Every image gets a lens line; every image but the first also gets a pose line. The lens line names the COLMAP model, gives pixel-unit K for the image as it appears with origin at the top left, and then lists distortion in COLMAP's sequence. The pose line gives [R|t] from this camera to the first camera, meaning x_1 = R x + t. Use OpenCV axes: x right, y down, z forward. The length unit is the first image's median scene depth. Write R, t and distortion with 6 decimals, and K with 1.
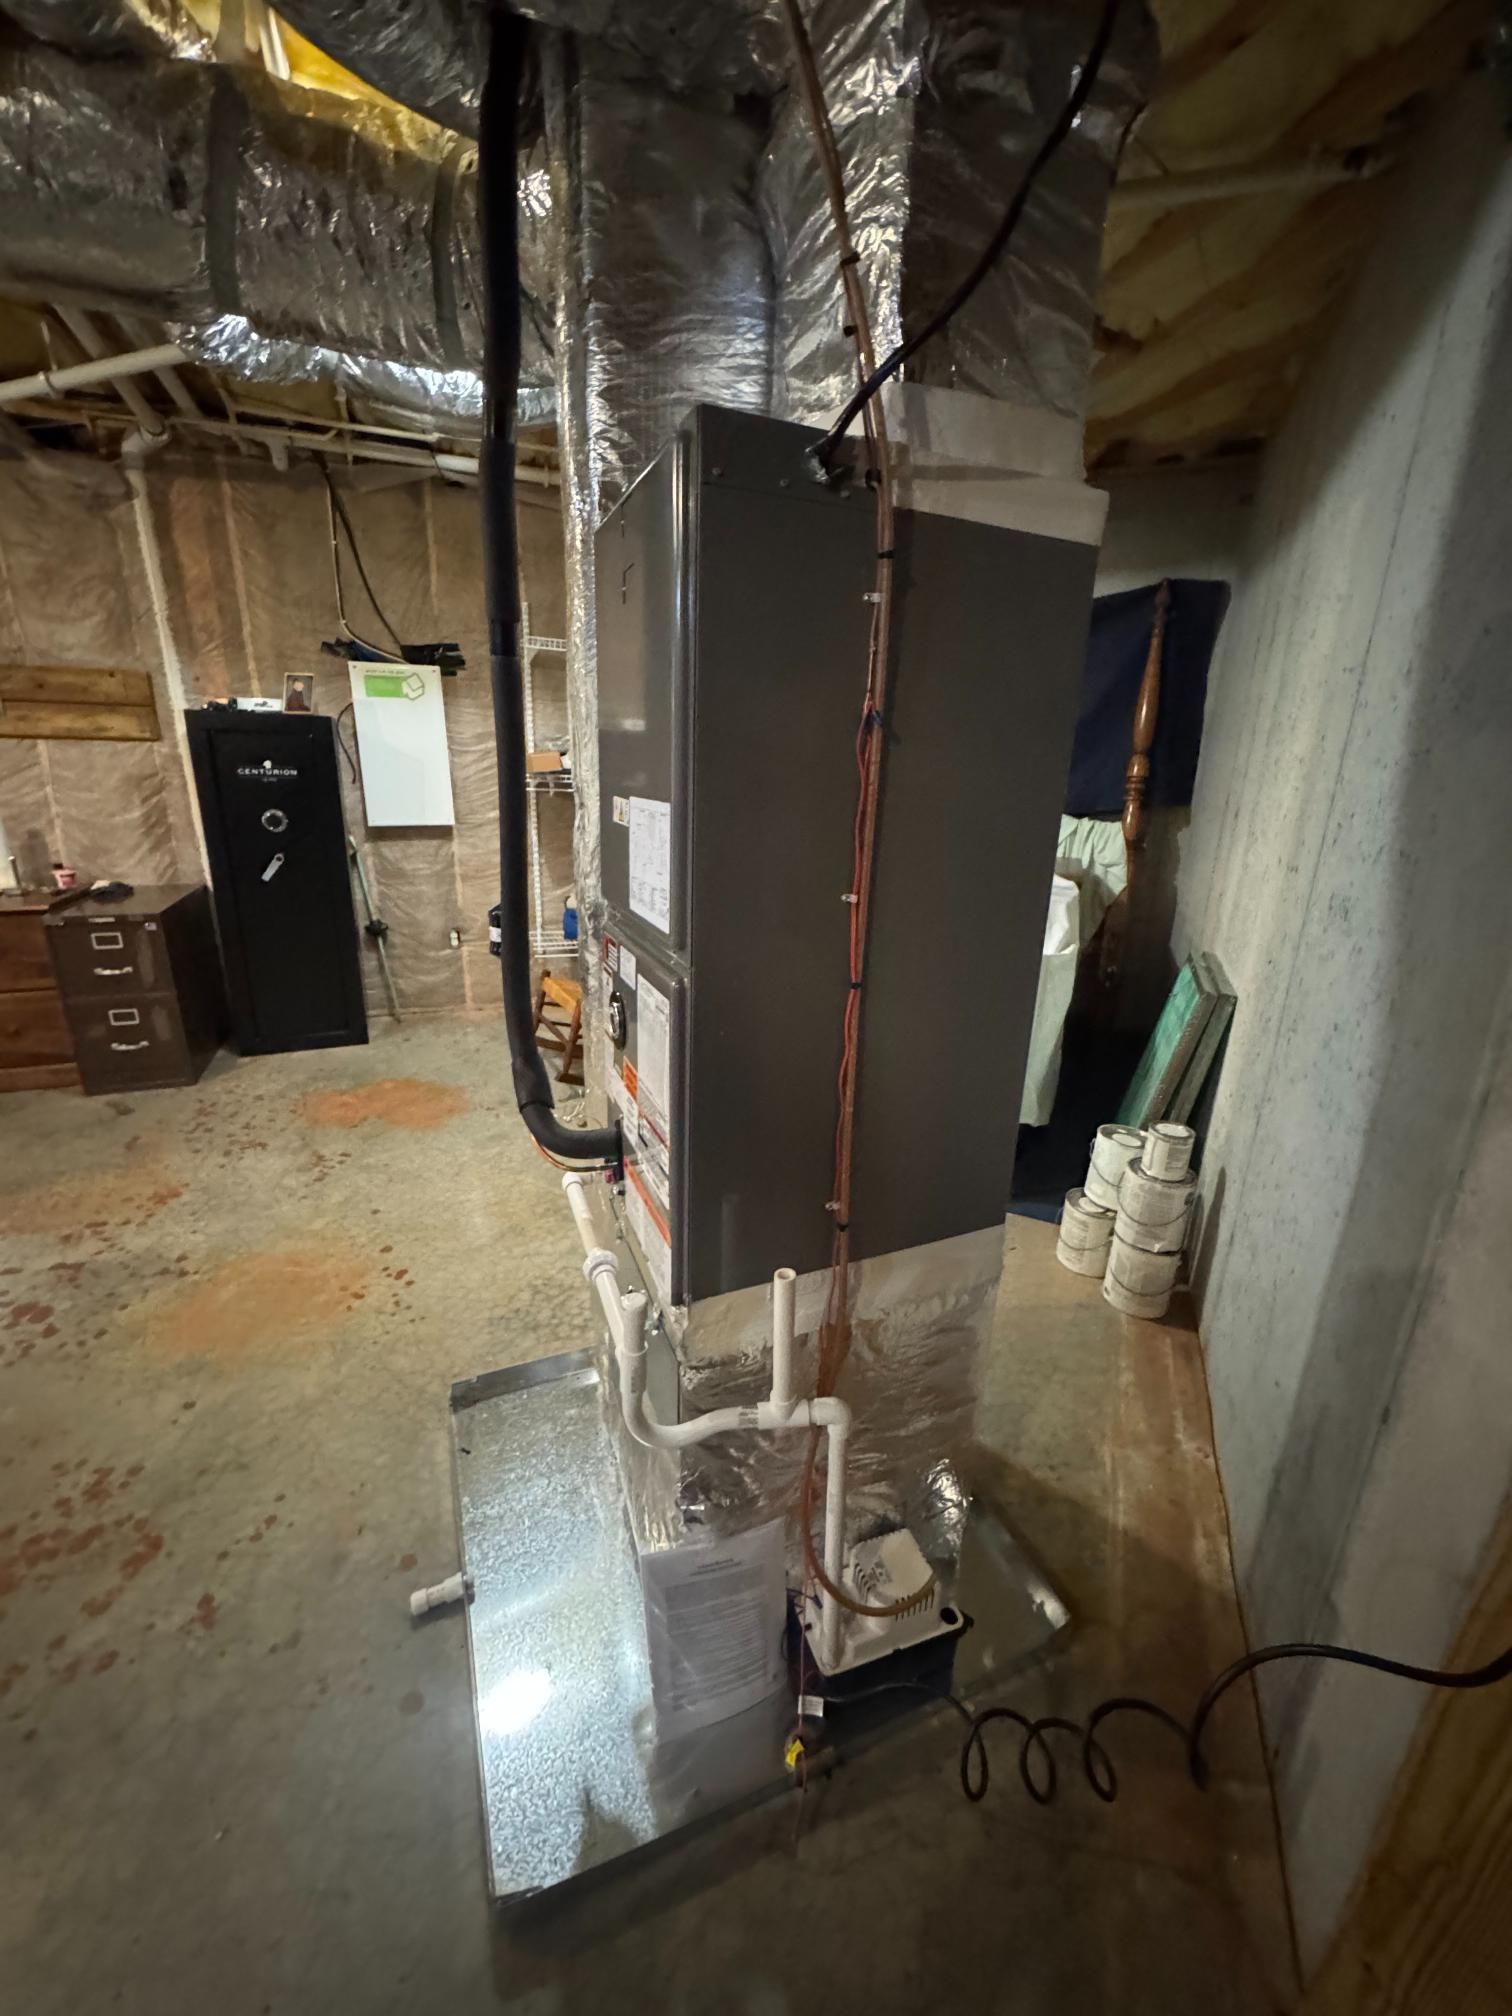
lens RADIAL K [[818.7, 0, 757.0], [0, 818.7, 1006.6], [0, 0, 1]] dist [0.001553, 0.000299]
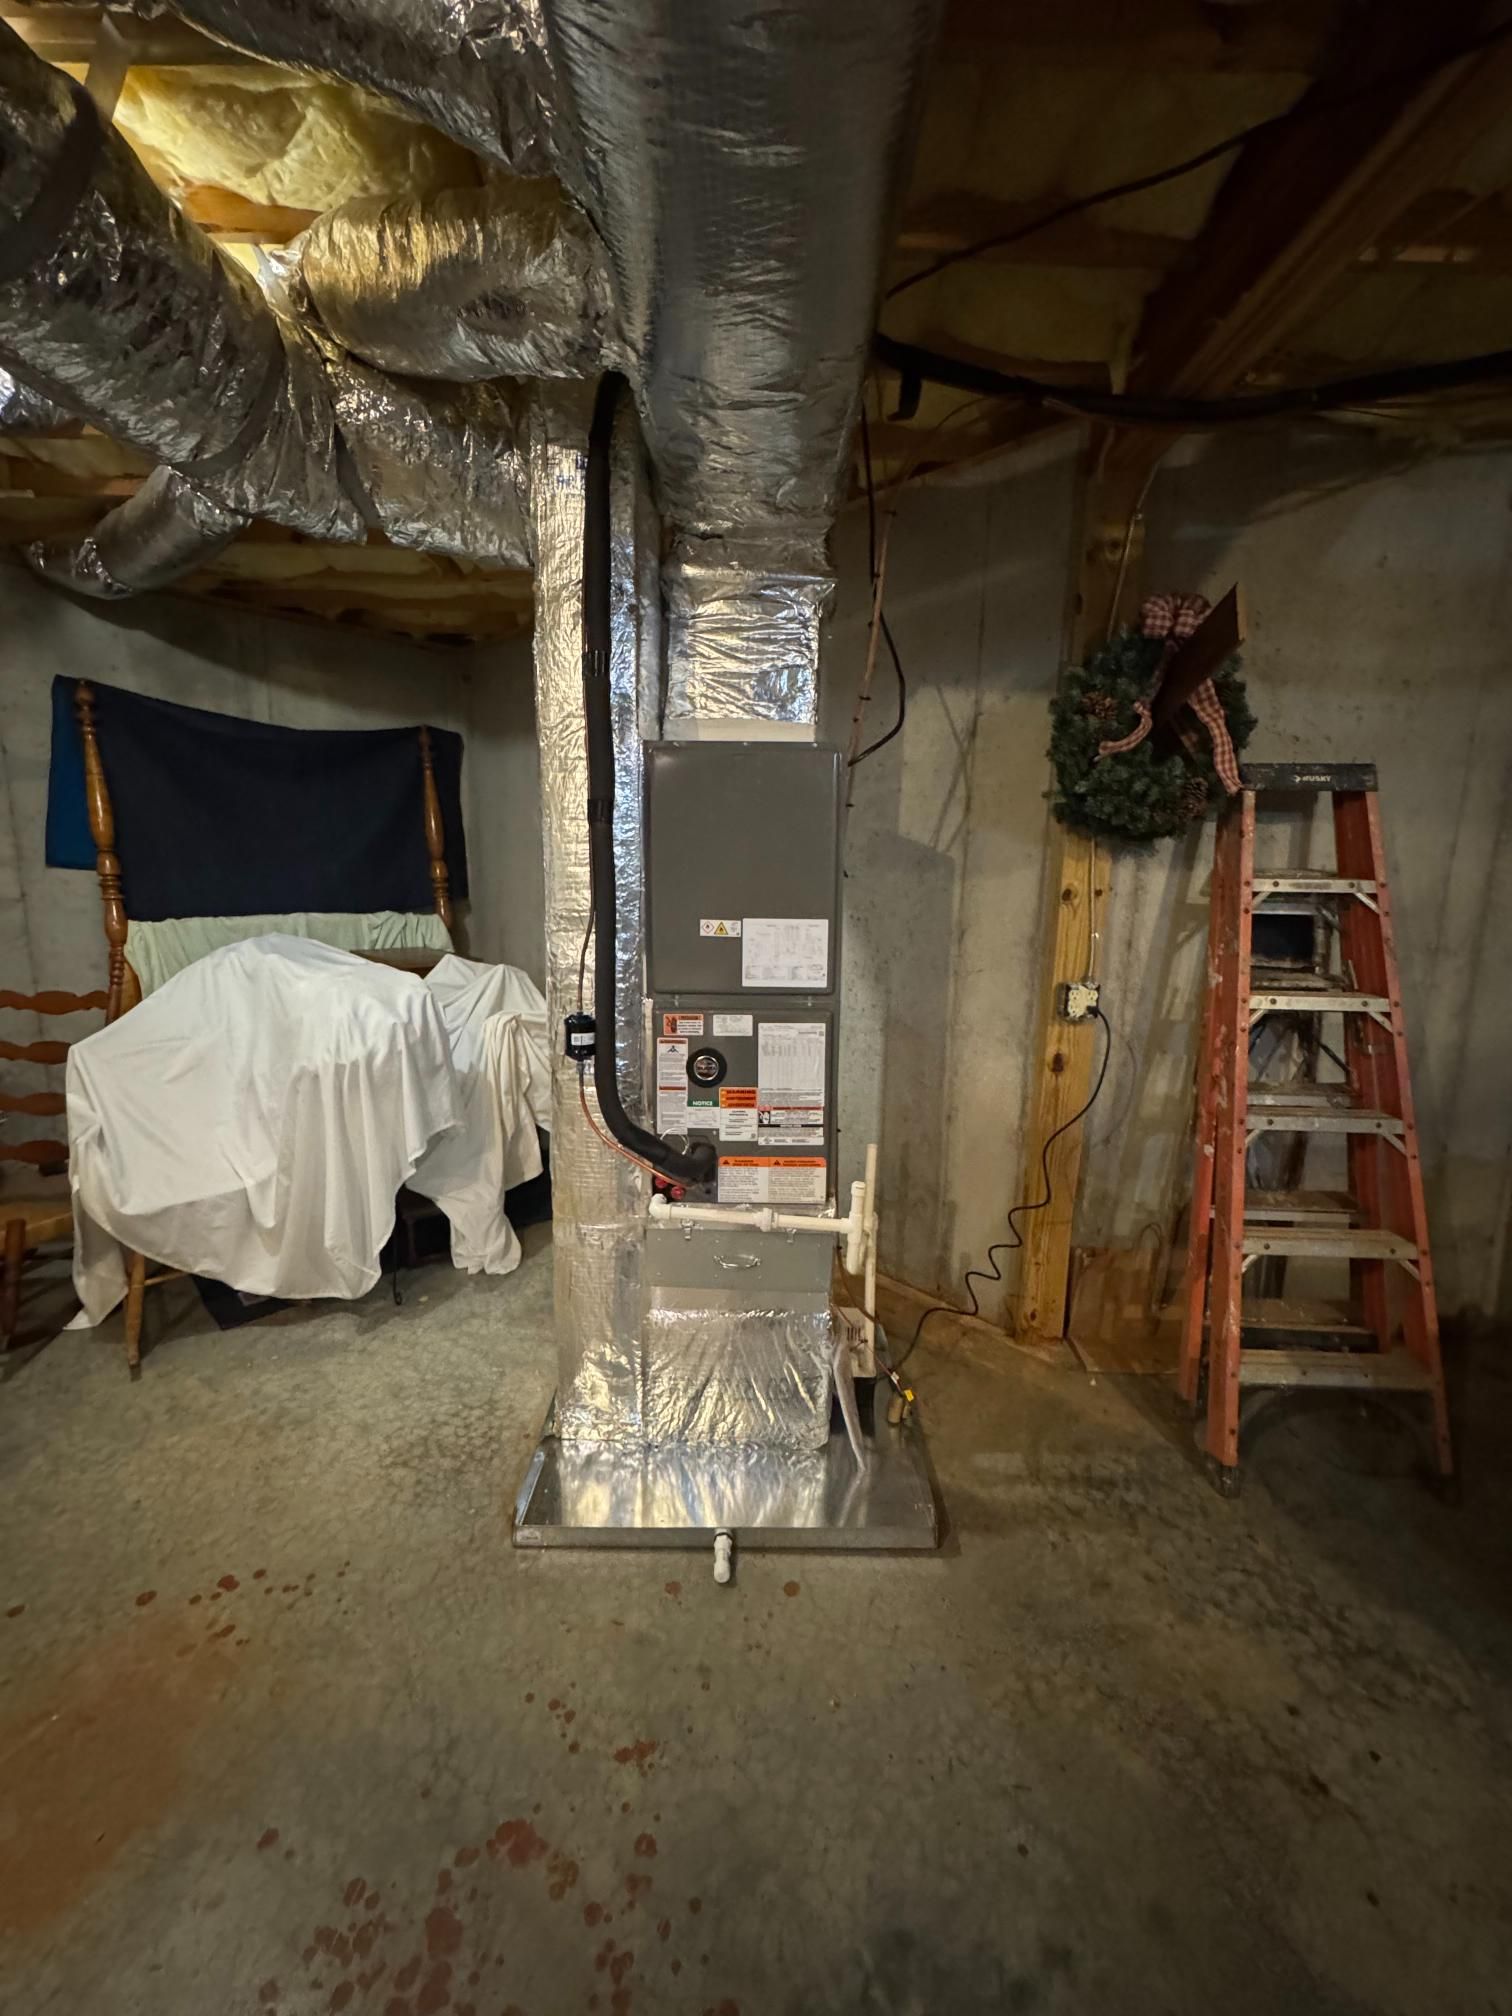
lens RADIAL K [[818.7, 0, 755.0], [0, 818.7, 1009.8], [0, 0, 1]] dist [0.001553, 0.000299]
pose [[0.388820, -0.186435, 0.902253, -0.781916], [0.269620, 0.959464, 0.082066, -0.095732], [-0.880979, 0.211356, 0.423325, 0.154780]]
